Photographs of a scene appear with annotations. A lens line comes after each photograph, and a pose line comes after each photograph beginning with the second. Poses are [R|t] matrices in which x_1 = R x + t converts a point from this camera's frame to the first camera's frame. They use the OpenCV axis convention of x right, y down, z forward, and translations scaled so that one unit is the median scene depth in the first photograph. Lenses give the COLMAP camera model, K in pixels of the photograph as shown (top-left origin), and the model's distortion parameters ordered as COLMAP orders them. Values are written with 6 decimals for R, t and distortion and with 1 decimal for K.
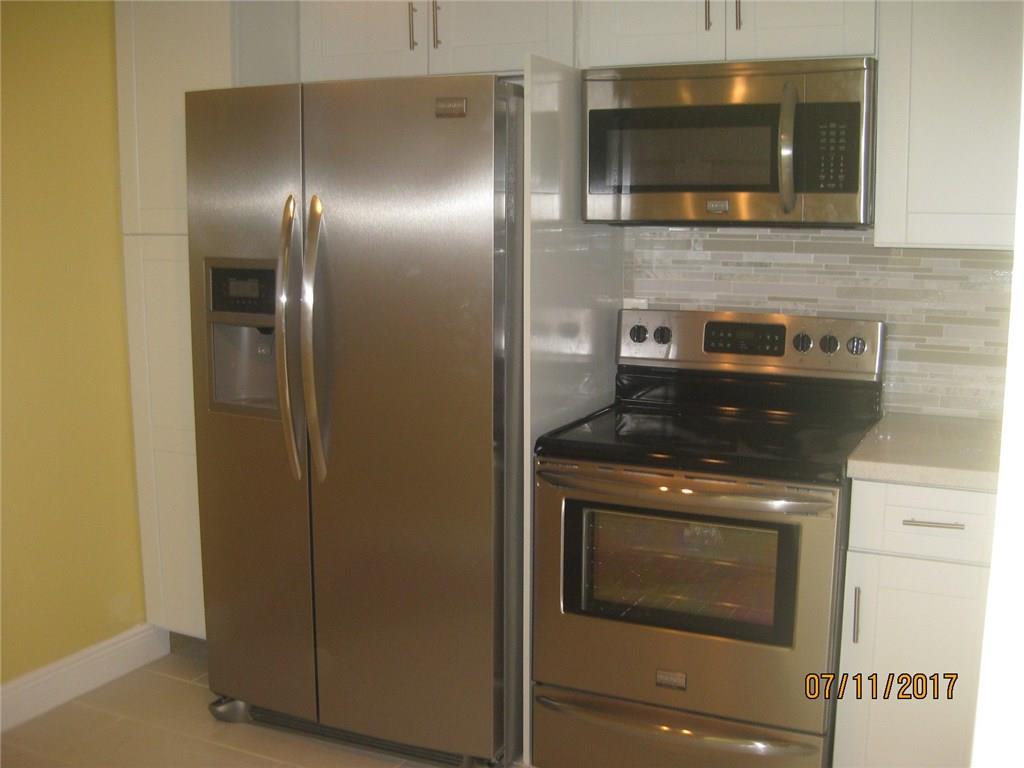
lens RADIAL K [[1140.9, 0, 512.0], [0, 1140.9, 384.0], [0, 0, 1]] dist [-0.156691, 0.140058]
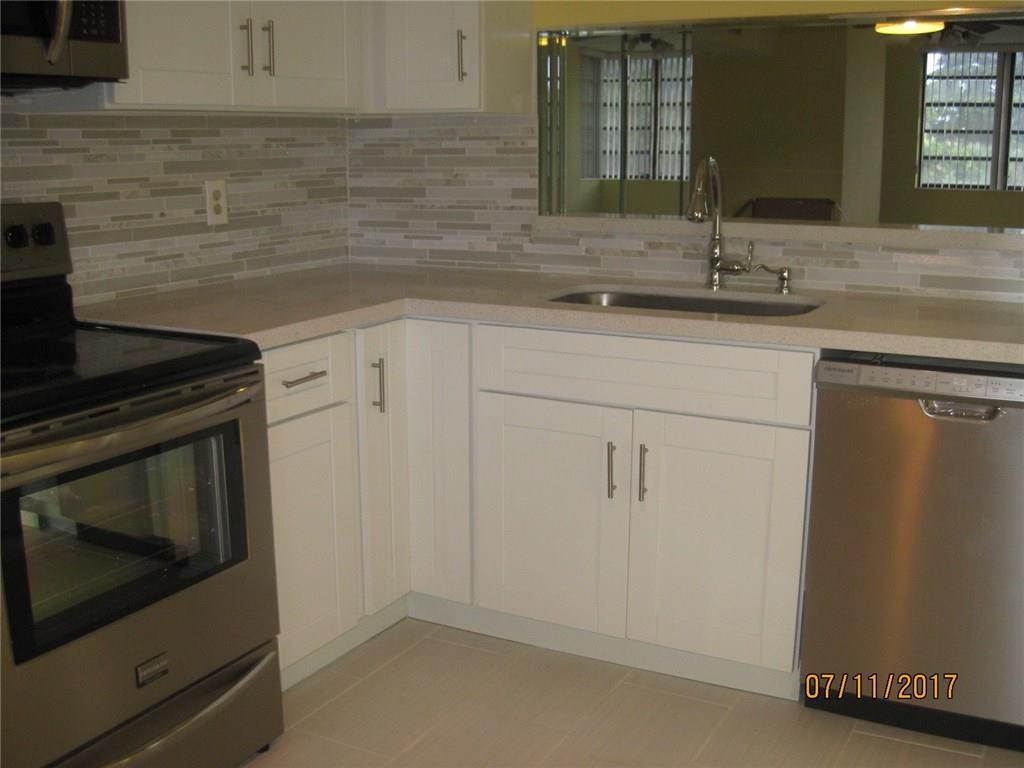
lens RADIAL K [[1140.9, 0, 512.0], [0, 1140.9, 384.0], [0, 0, 1]] dist [-0.156691, 0.140058]
pose [[0.040147, -0.208315, 0.977237, -0.505593], [0.155986, 0.967341, 0.199797, -0.036942], [-0.986943, 0.144415, 0.071330, 0.613951]]
